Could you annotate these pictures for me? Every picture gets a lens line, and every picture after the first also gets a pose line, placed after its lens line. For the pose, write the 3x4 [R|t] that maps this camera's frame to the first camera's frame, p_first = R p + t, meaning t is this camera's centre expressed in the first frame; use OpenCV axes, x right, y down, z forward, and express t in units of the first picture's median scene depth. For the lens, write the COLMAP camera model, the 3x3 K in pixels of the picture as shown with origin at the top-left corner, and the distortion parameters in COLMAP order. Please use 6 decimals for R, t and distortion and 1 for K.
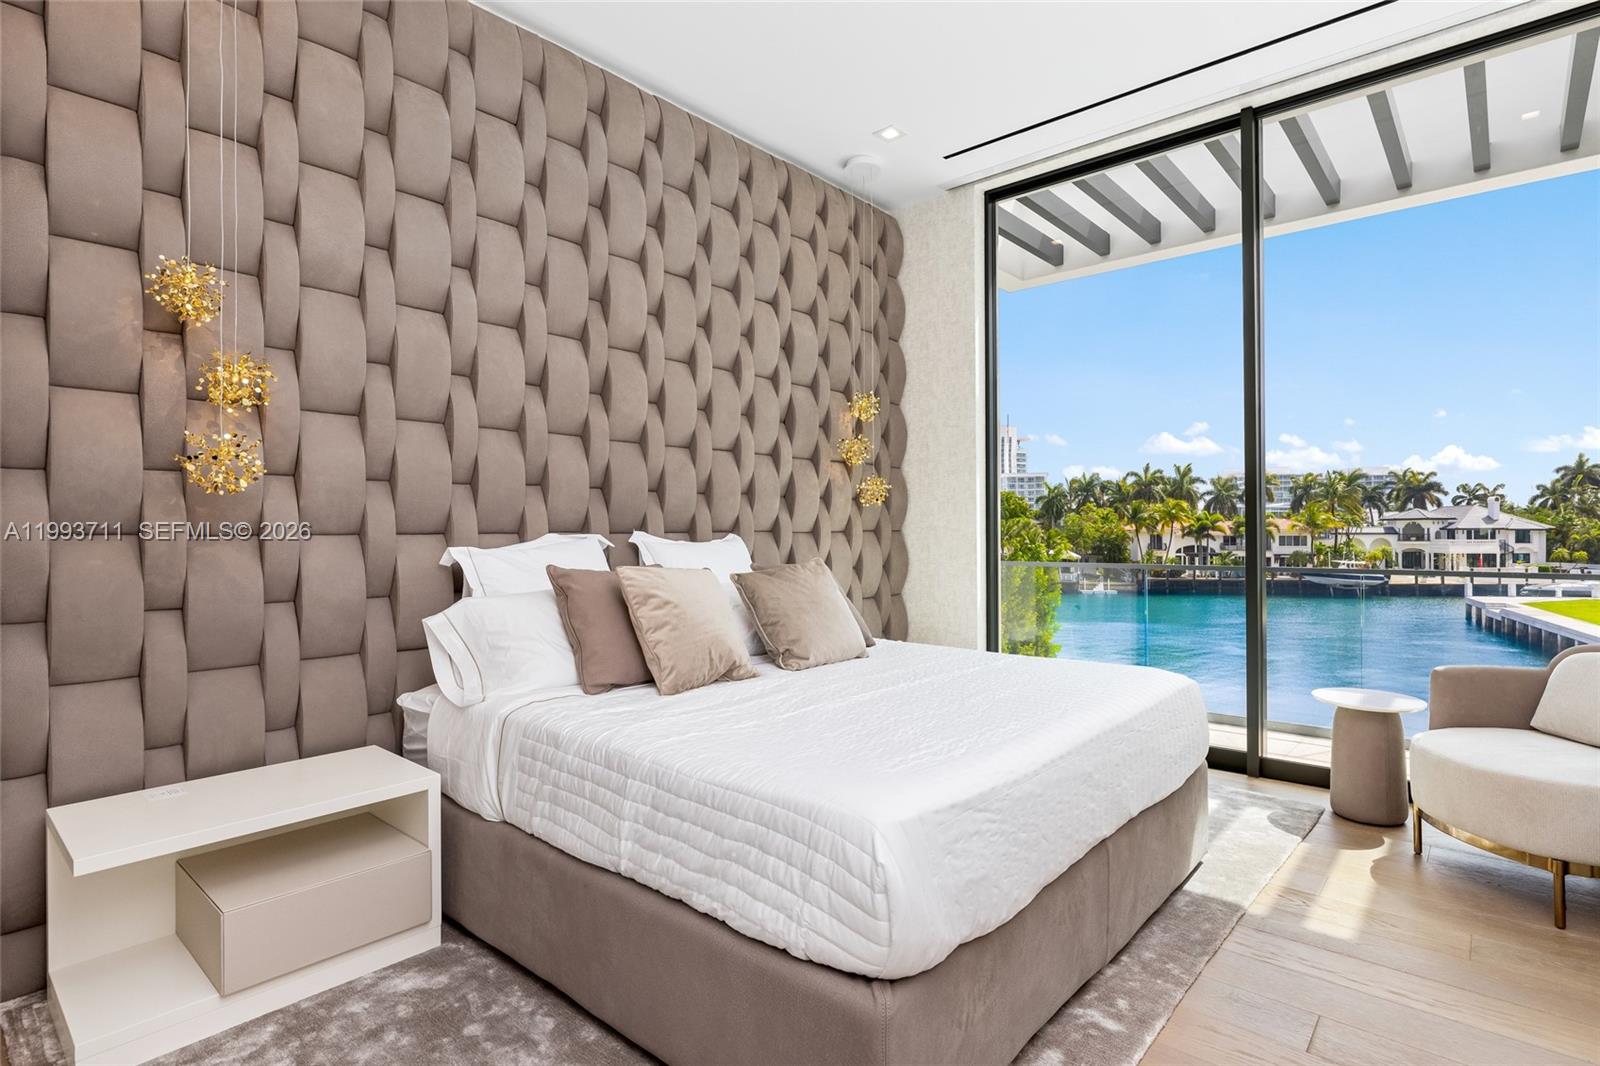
lens RADIAL K [[800.3, 0, 790.4], [0, 800.3, 525.9], [0, 0, 1]] dist [-0.005724, 0.001948]
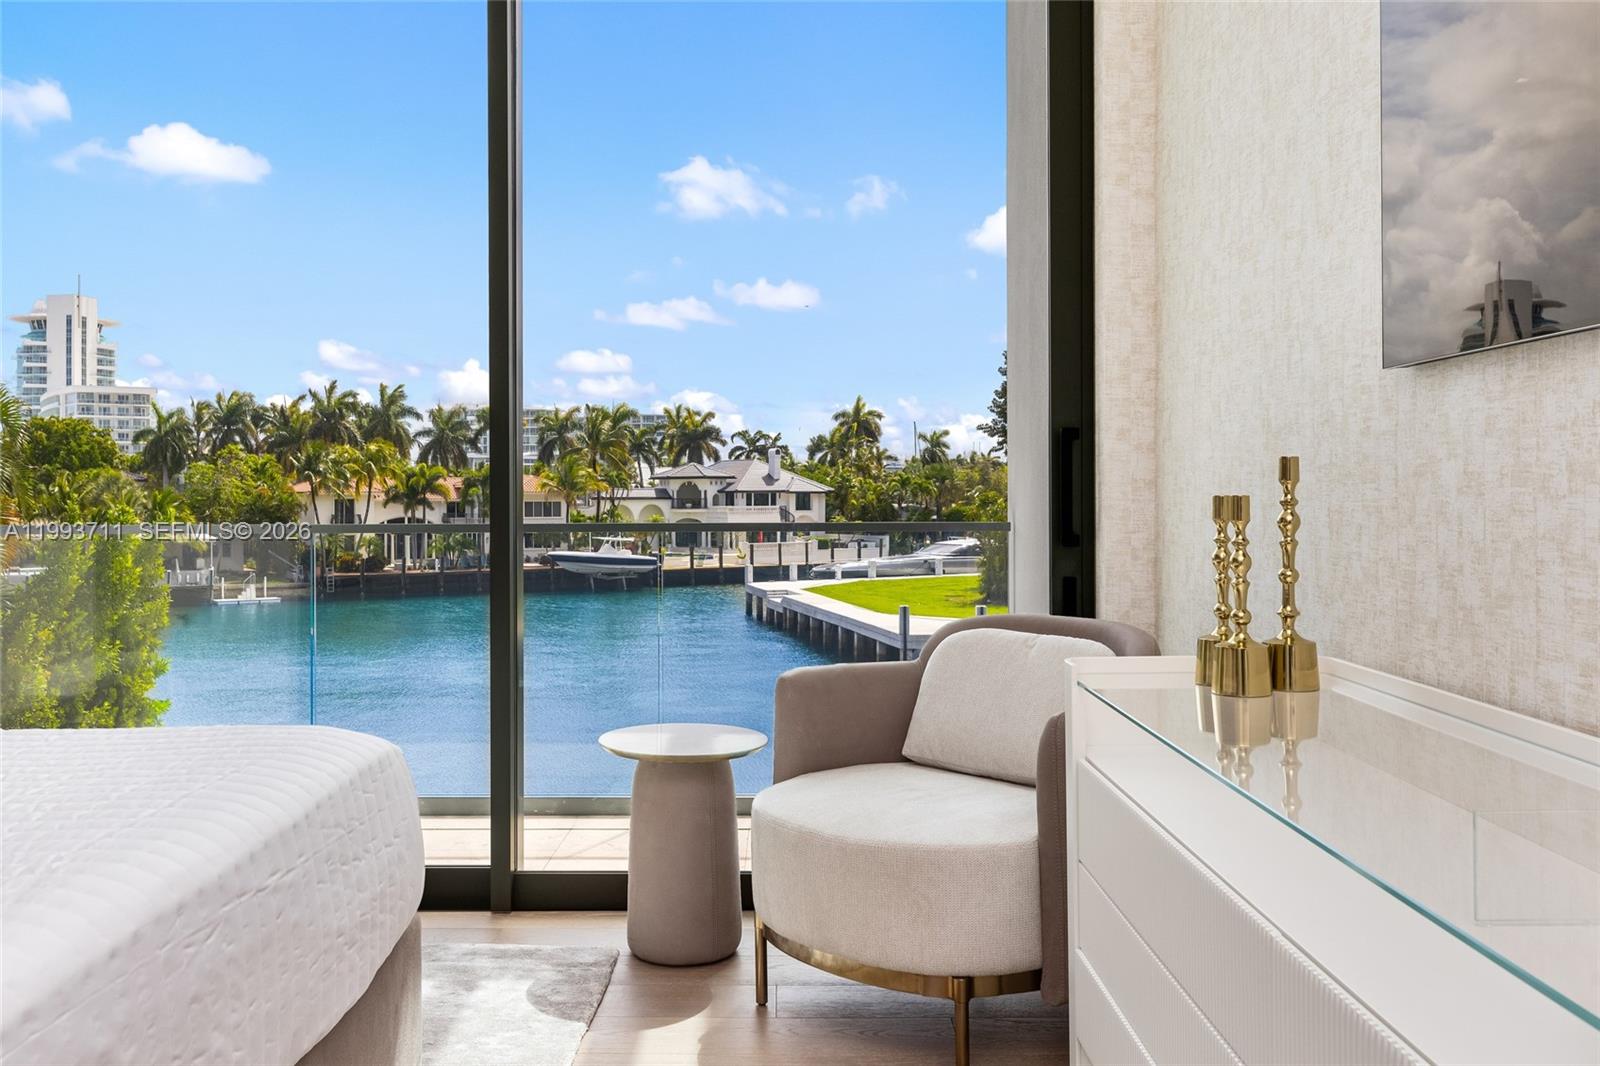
lens RADIAL K [[1418.0, 0, 748.4], [0, 1418.0, 479.8], [0, 0, 1]] dist [0.015927, 0.015399]
pose [[0.761158, 0.007635, 0.648522, 0.003423], [-0.004725, 0.999969, -0.006228, 0.001244], [-0.648549, 0.001676, 0.761171, 0.006572]]
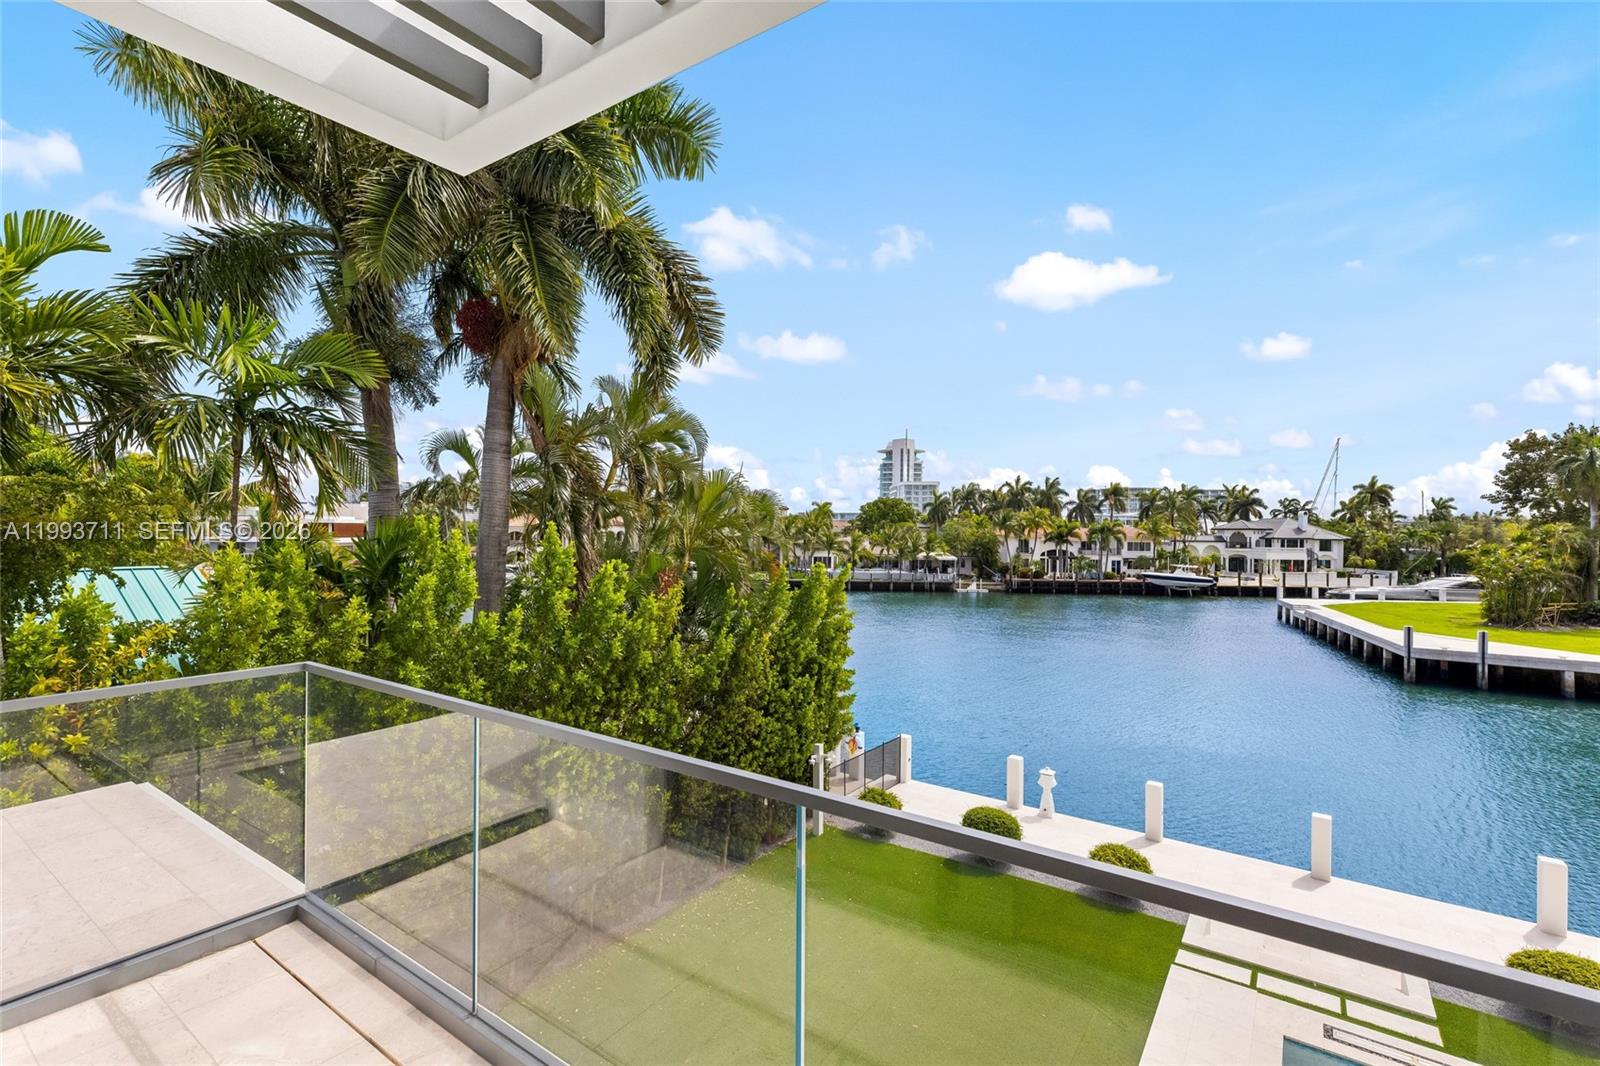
lens RADIAL K [[729.2, 0, 795.1], [0, 729.2, 531.7], [0, 0, 1]] dist [0.005896, -0.000703]
pose [[0.993419, 0.015426, 0.113497, 0.026457], [-0.016396, 0.999837, 0.007614, -0.002573], [-0.113361, -0.009425, 0.993509, 0.026141]]
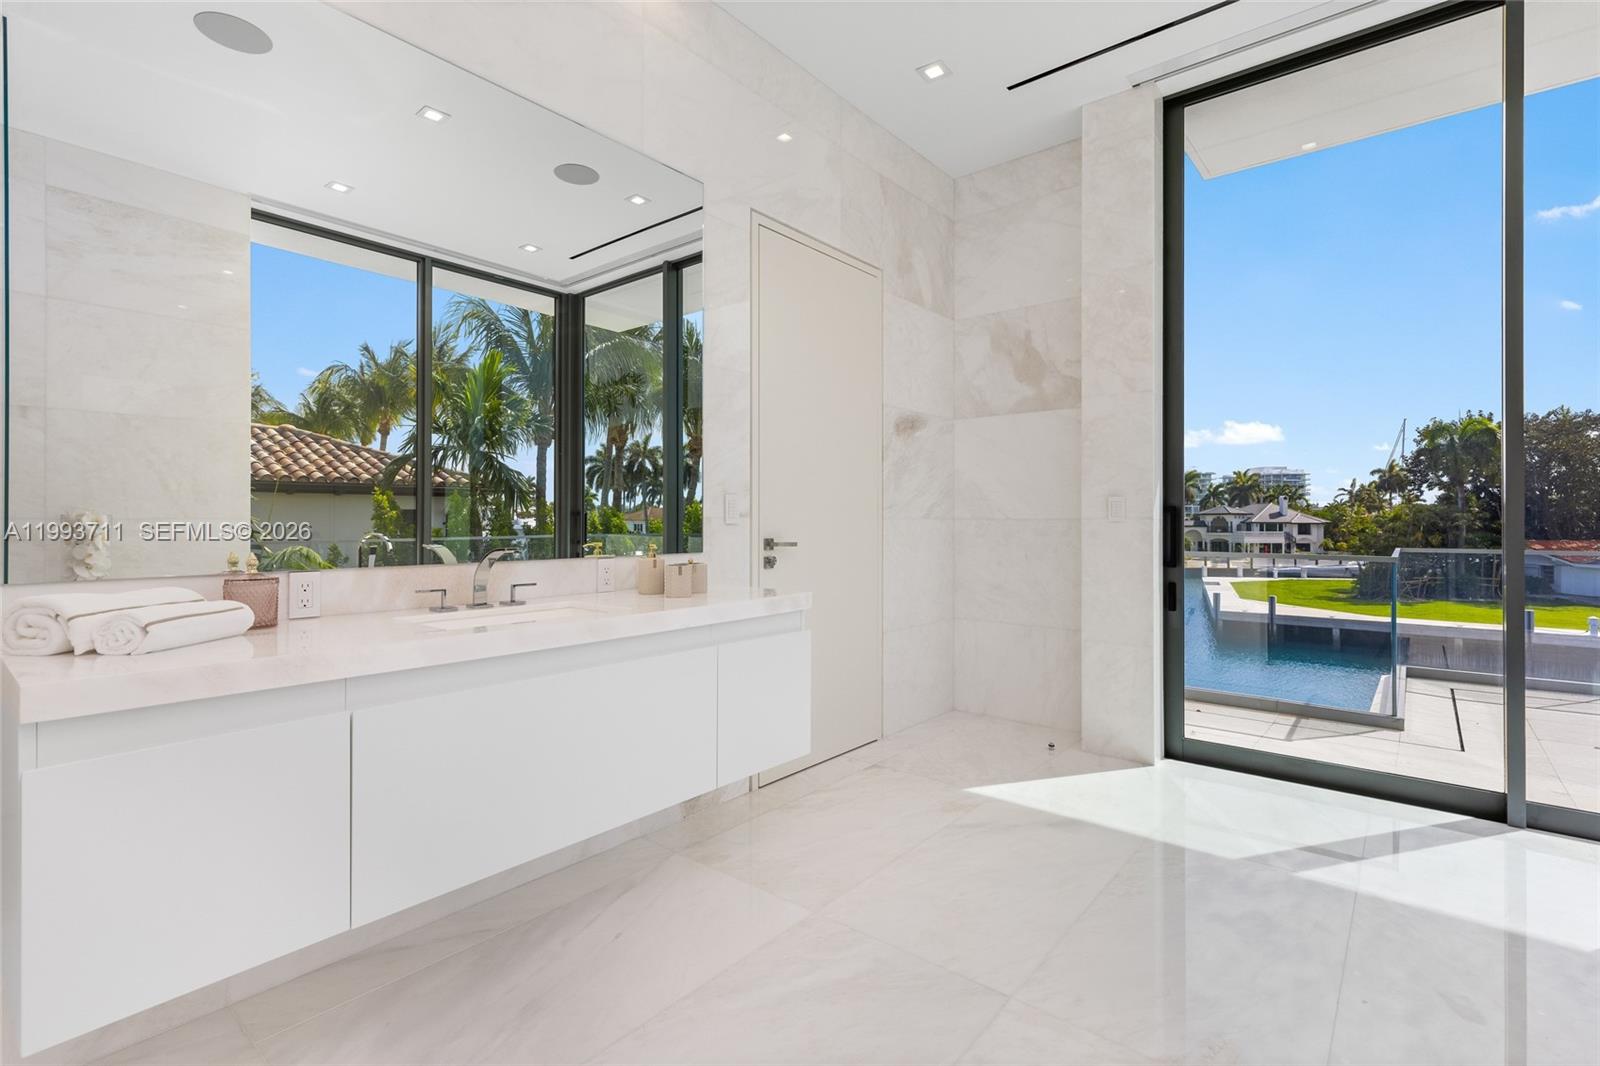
lens RADIAL K [[729.2, 0, 796.4], [0, 729.2, 508.2], [0, 0, 1]] dist [0.005896, -0.000703]
pose [[0.999317, 0.006672, 0.036355, 0.114257], [-0.006240, 0.999909, -0.011999, -0.000277], [-0.036432, 0.011763, 0.999267, -0.071817]]
